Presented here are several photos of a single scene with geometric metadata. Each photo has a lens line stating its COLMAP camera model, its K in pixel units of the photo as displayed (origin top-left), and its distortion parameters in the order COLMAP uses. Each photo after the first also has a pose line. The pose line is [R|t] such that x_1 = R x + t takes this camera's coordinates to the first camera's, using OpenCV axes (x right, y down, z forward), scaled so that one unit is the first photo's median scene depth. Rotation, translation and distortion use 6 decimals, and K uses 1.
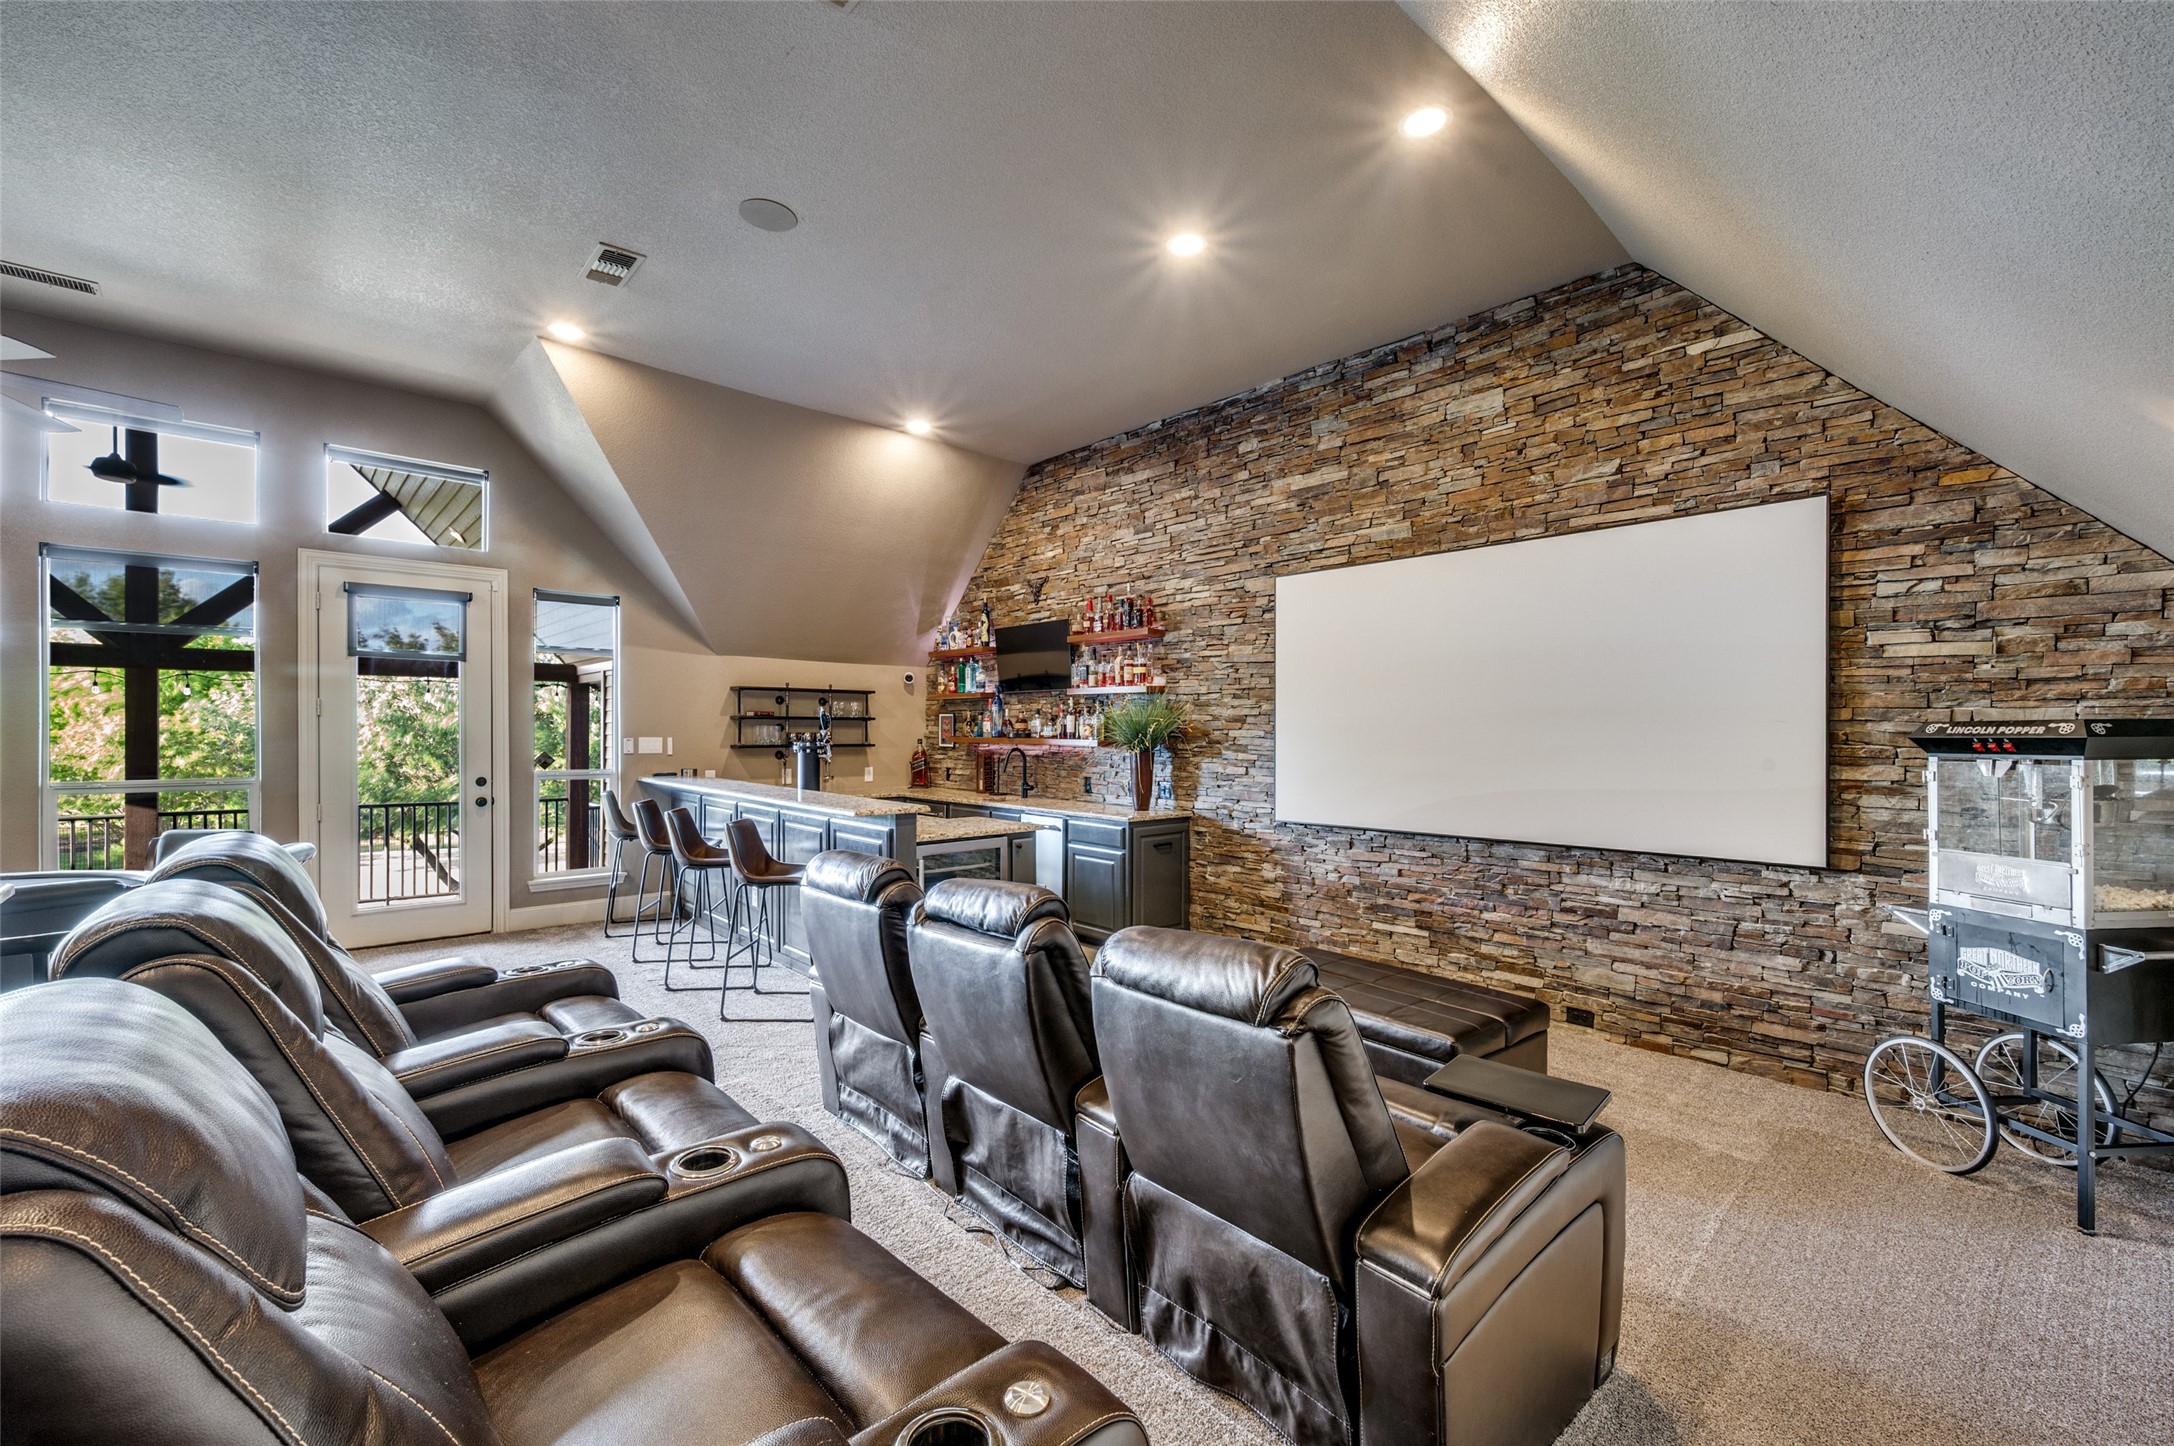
lens RADIAL K [[896.4, 0, 1088.2], [0, 896.4, 744.7], [0, 0, 1]] dist [-0.000060, -0.000494]
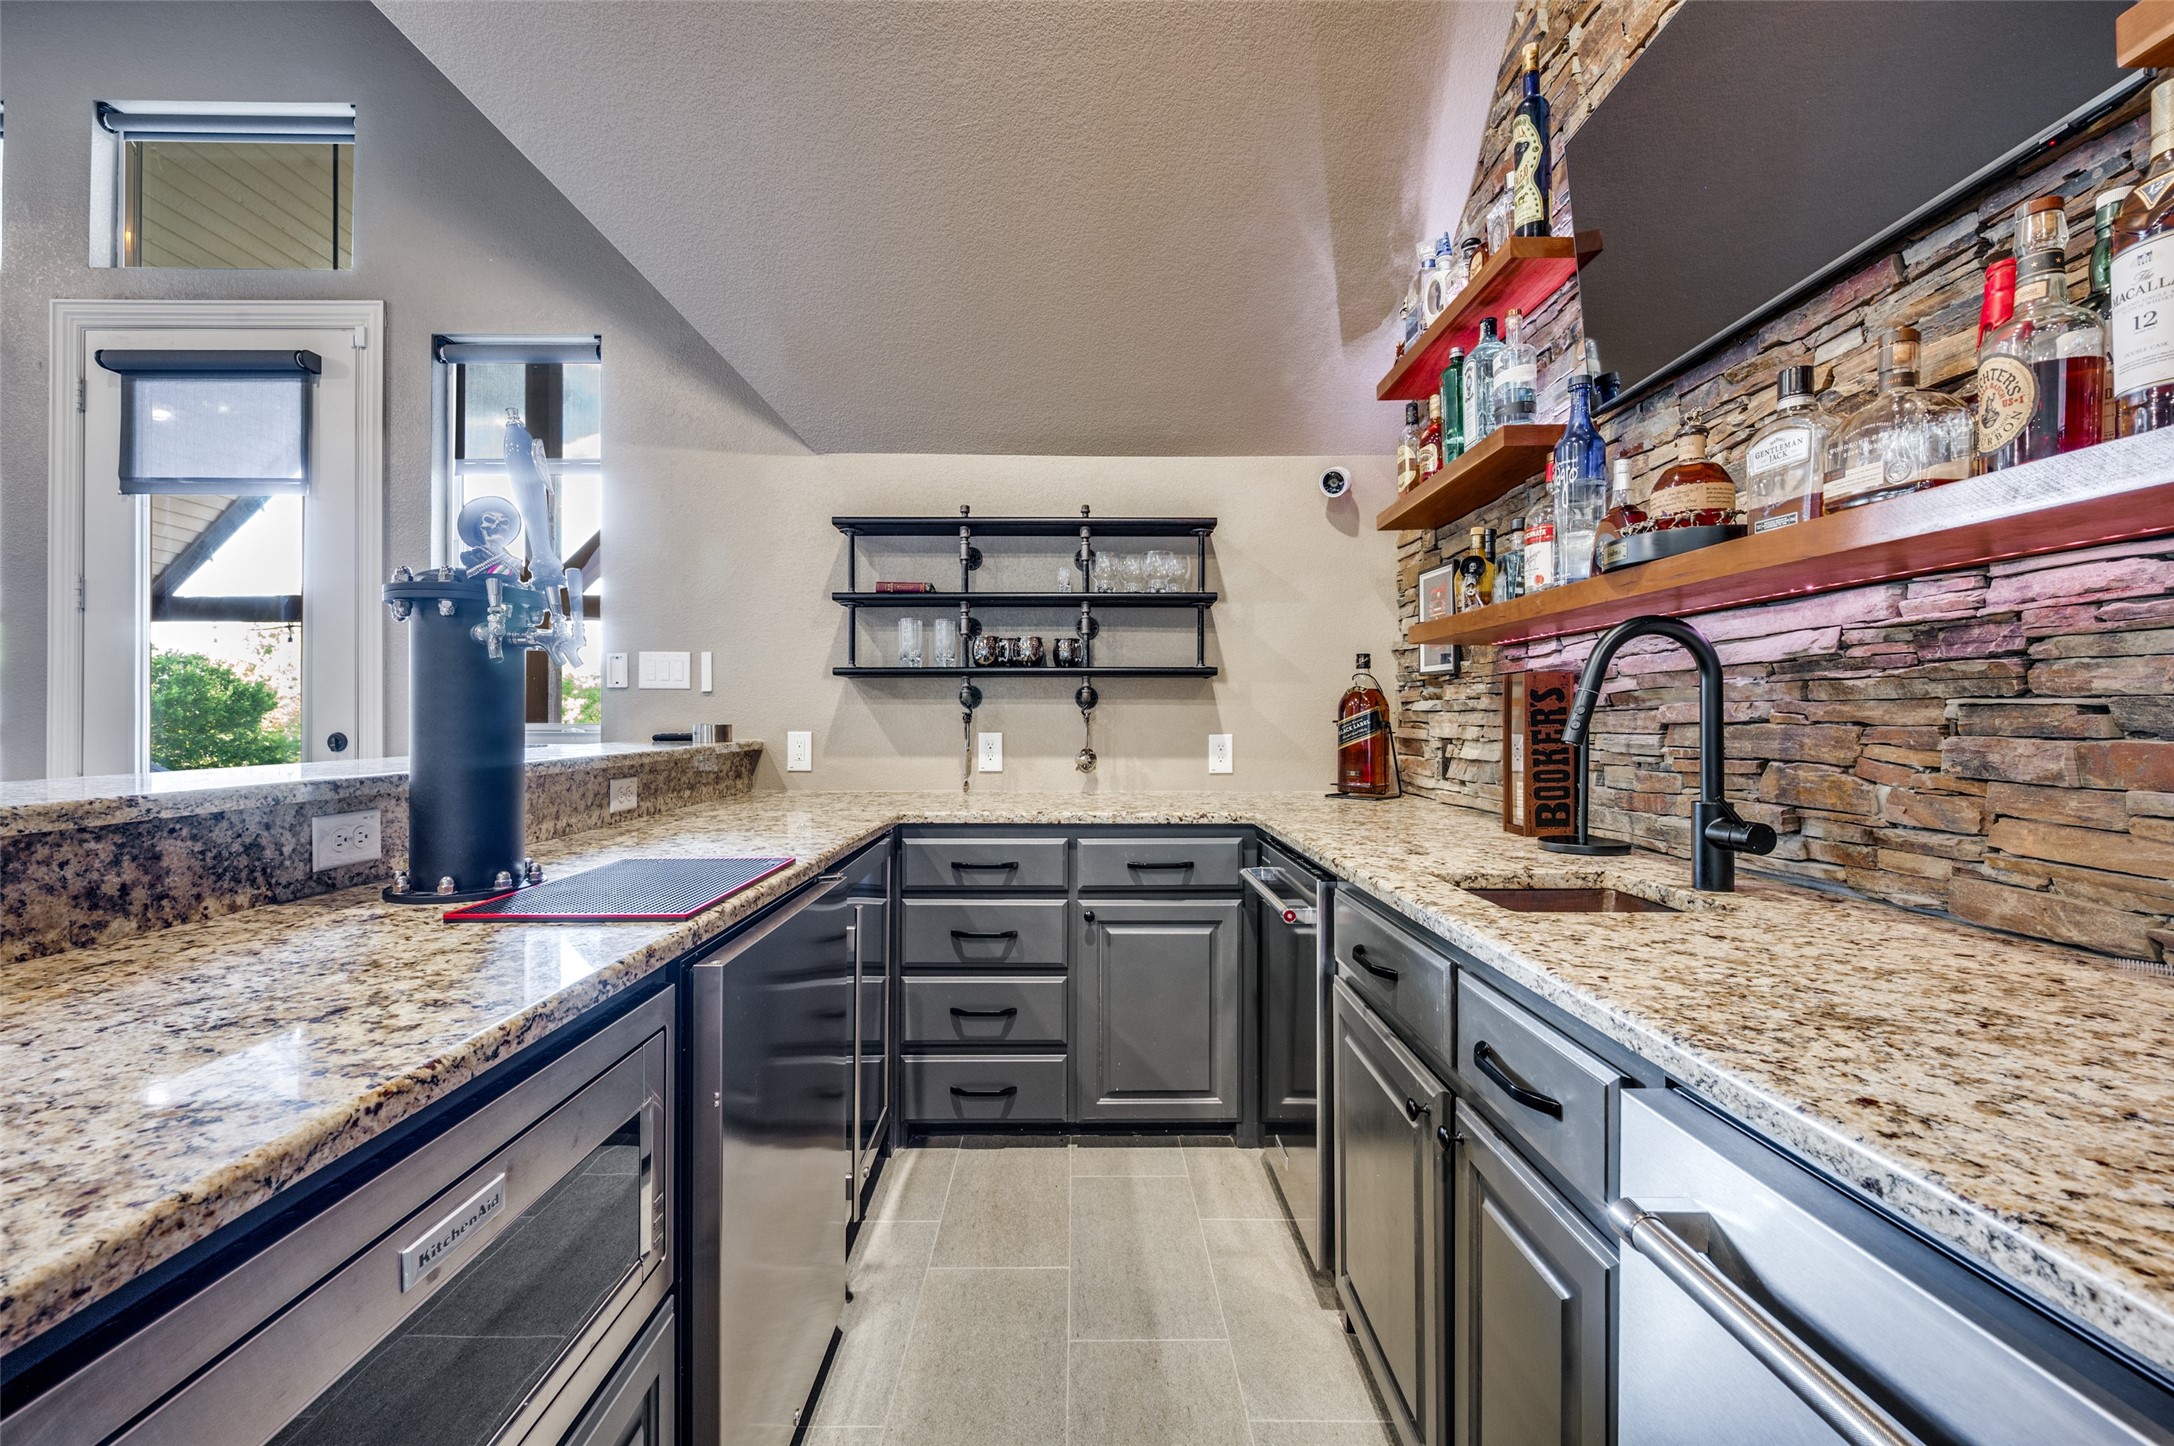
lens RADIAL K [[861.5, 0, 1085.8], [0, 861.5, 716.7], [0, 0, 1]] dist [0.000328, 0.000275]
pose [[0.730809, -0.004396, -0.682567, -0.070965], [-0.010720, 0.999782, -0.017916, 0.045960], [0.682497, 0.020410, 0.730603, 1.241268]]
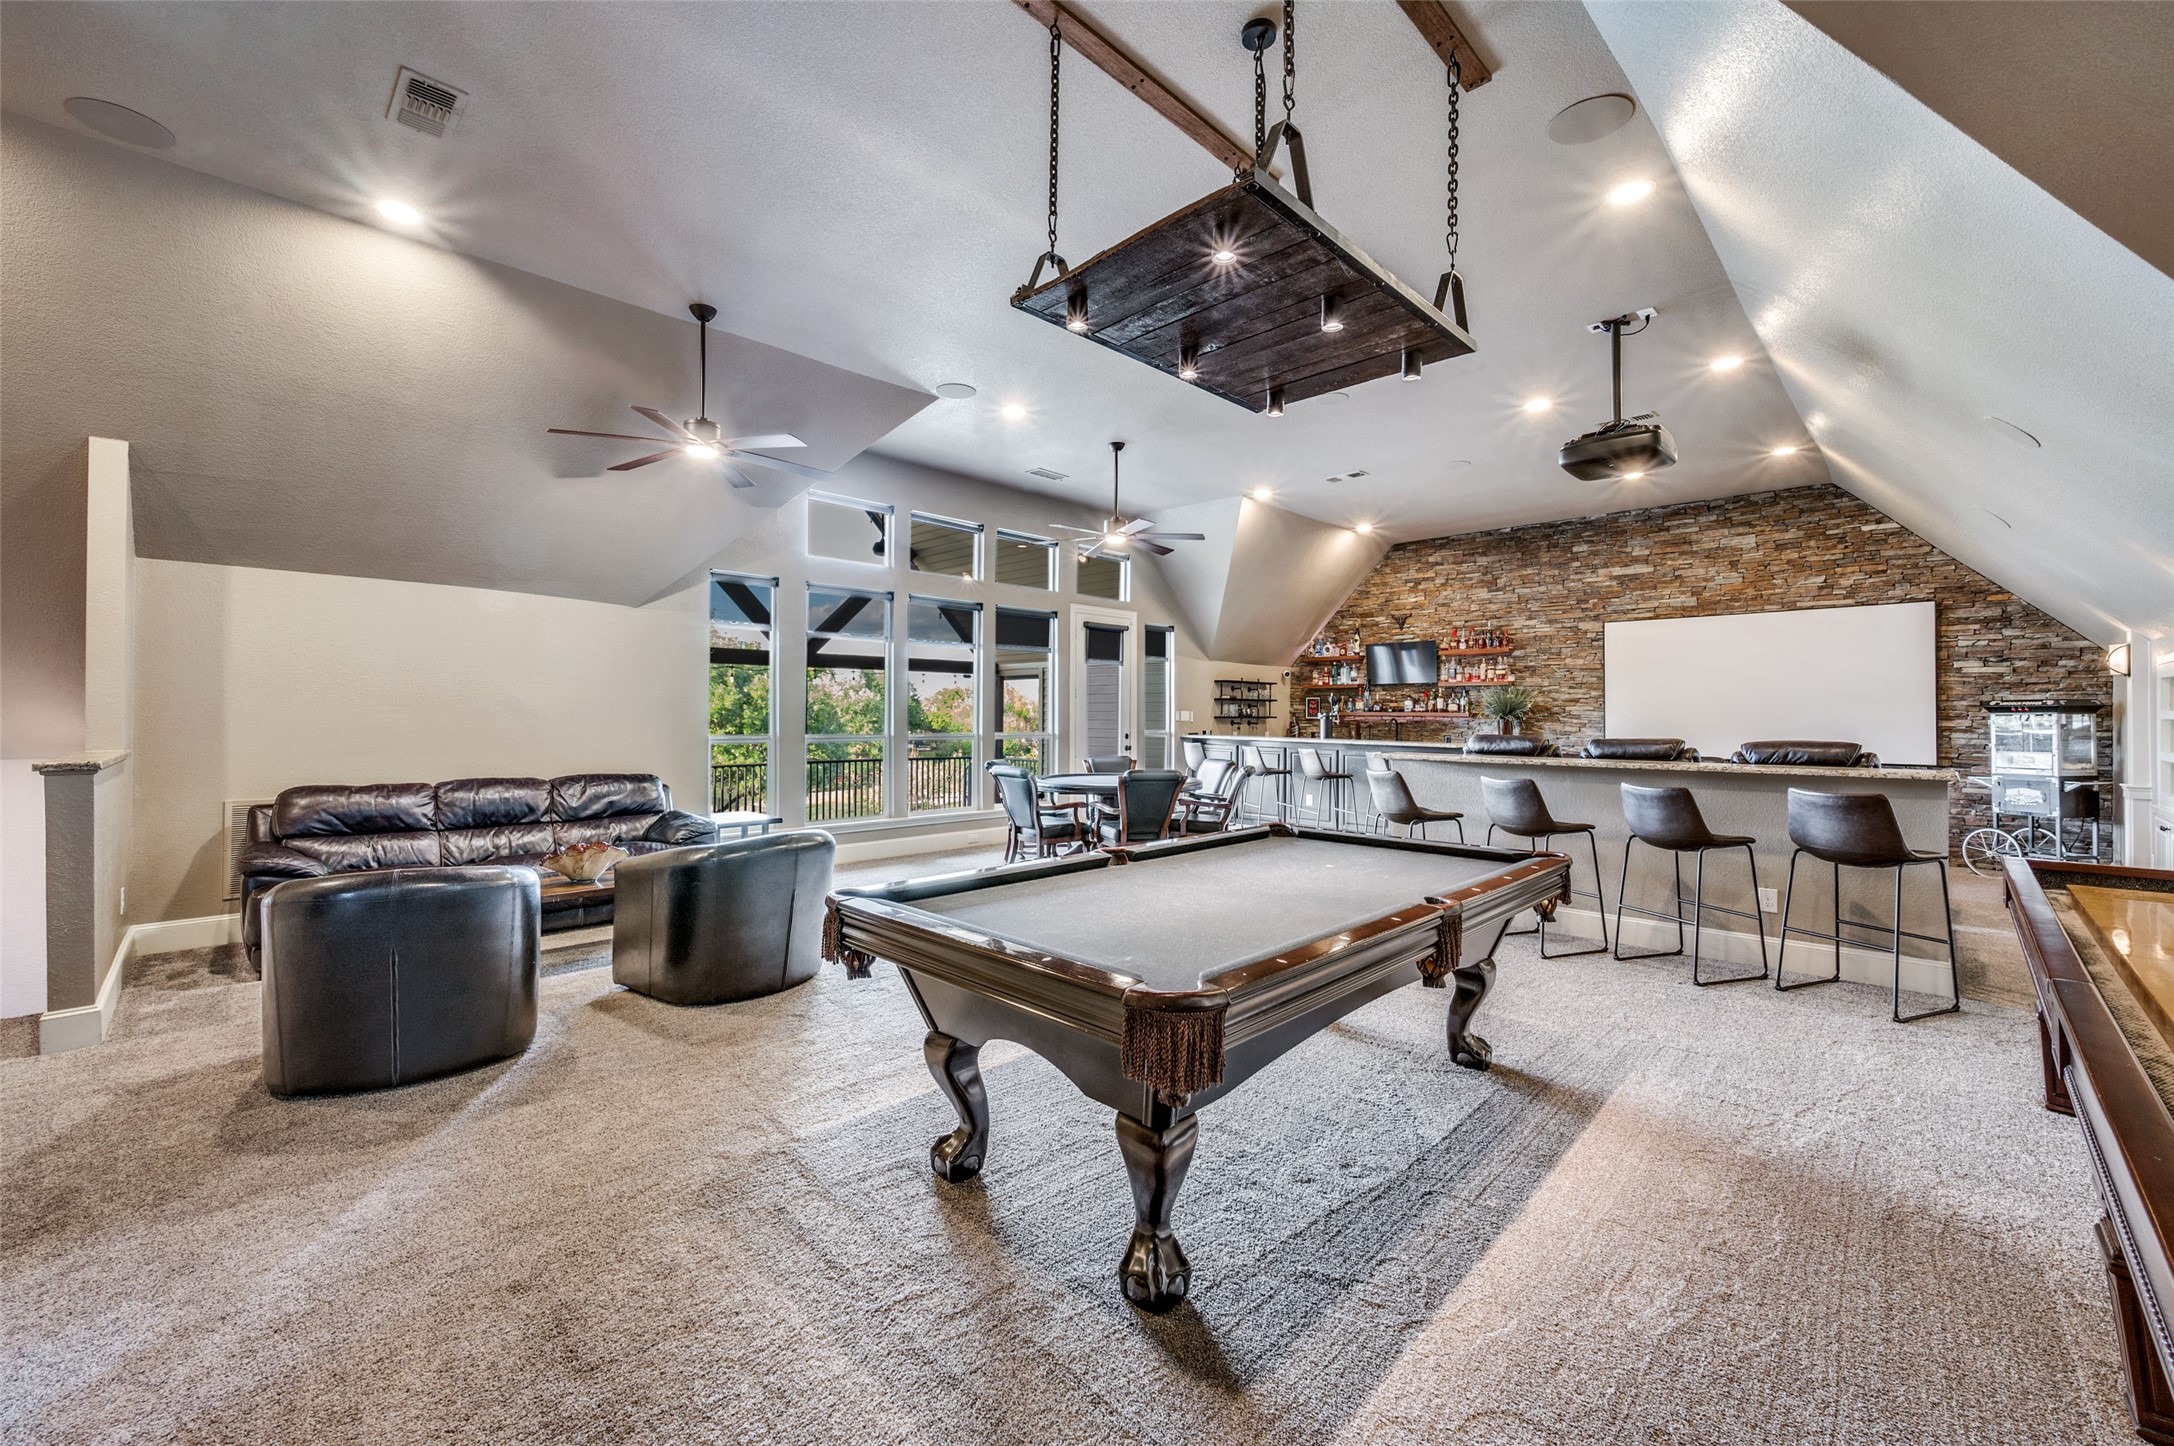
lens RADIAL K [[861.5, 0, 1085.8], [0, 861.5, 716.7], [0, 0, 1]] dist [0.000328, 0.000275]
pose [[0.999073, 0.001337, 0.043024, -1.107490], [-0.000710, 0.999894, -0.014575, 0.037306], [-0.043039, 0.014531, 0.998968, -0.847418]]
